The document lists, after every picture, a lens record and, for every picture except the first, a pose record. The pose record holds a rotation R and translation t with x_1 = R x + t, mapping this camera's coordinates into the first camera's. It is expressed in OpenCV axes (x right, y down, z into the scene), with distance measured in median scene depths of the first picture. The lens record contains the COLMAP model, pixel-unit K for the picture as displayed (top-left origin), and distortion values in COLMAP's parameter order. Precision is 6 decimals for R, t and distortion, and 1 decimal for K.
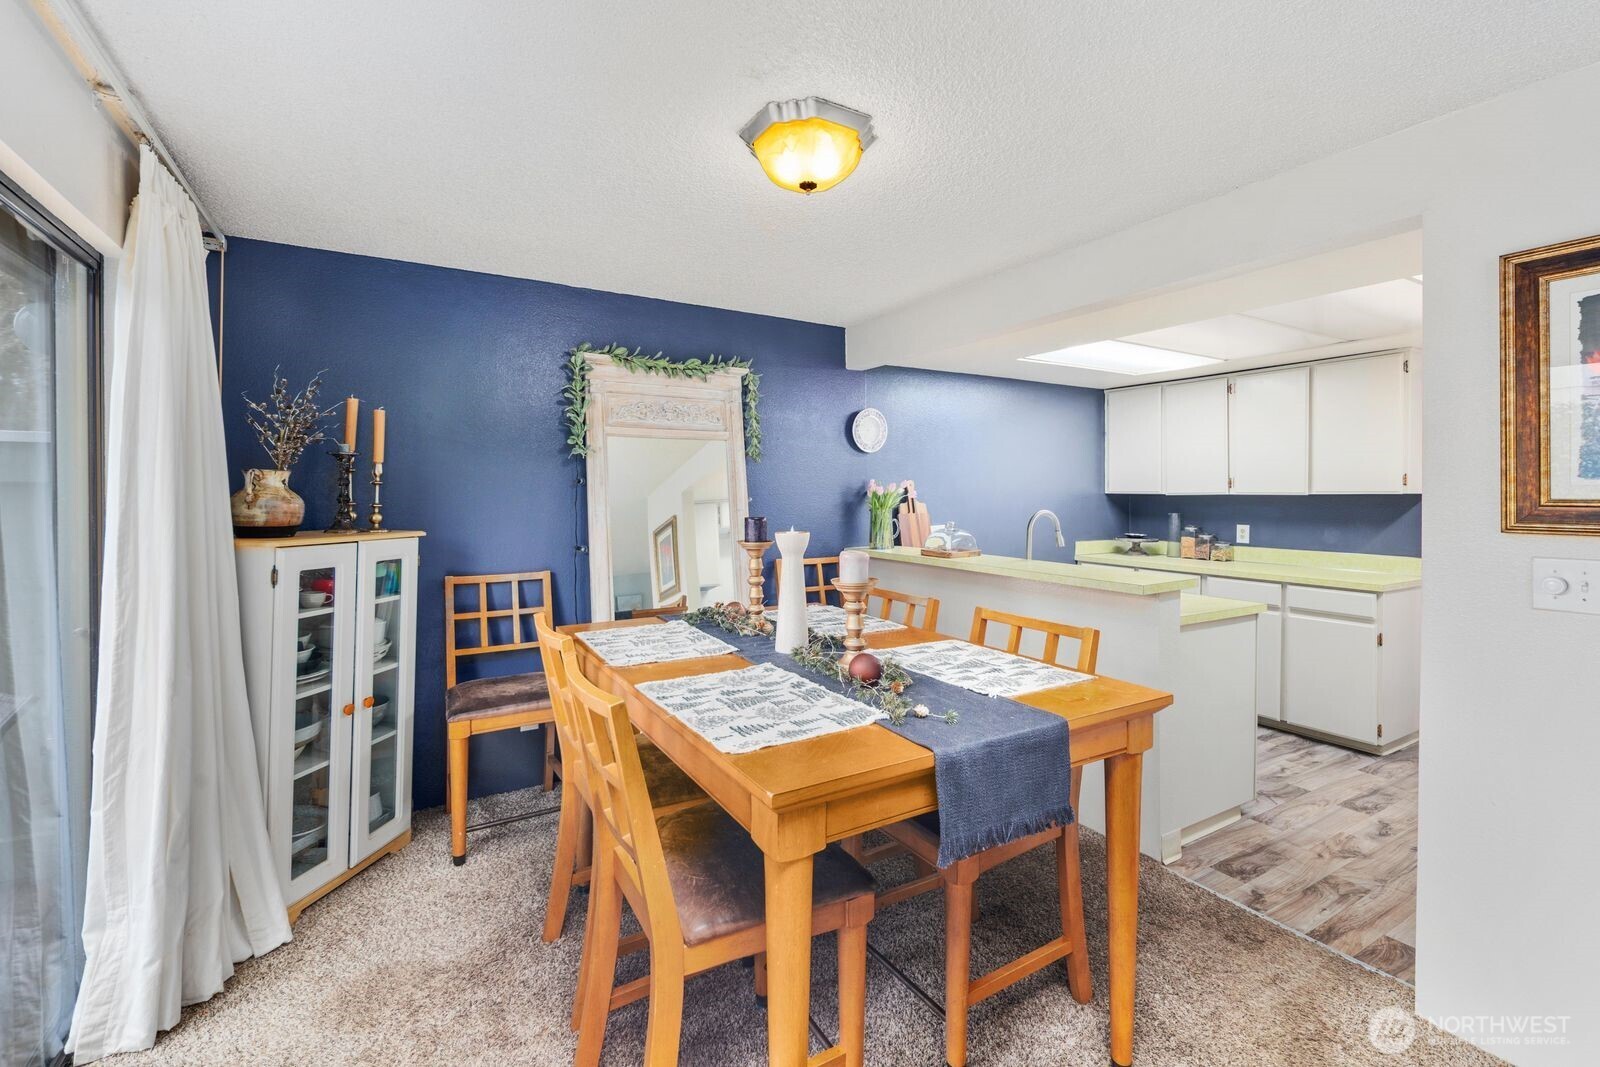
lens RADIAL K [[701.4, 0, 798.9], [0, 701.4, 487.7], [0, 0, 1]] dist [-0.000345, -0.001236]
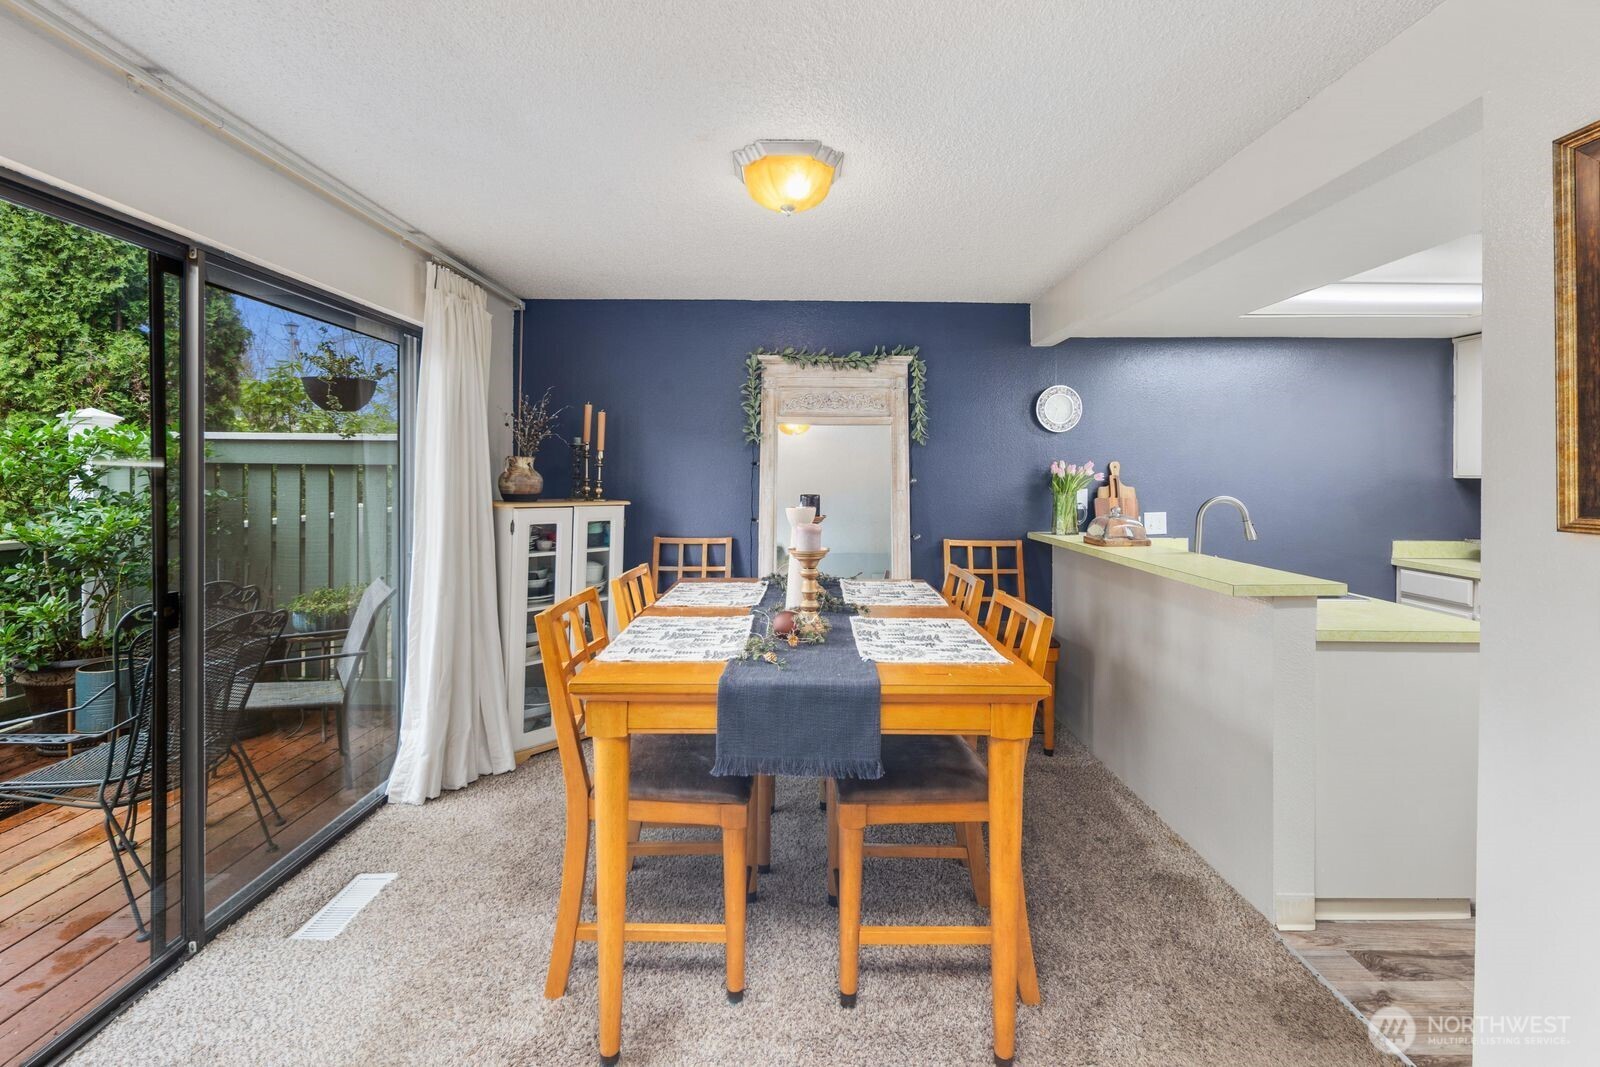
lens RADIAL K [[712.4, 0, 803.1], [0, 712.4, 466.9], [0, 0, 1]] dist [-0.001112, 0.000037]
pose [[0.862121, -0.000528, -0.506703, 0.452281], [-0.002099, 0.999987, -0.004612, 0.002369], [0.506699, 0.005040, 0.862108, -0.002120]]
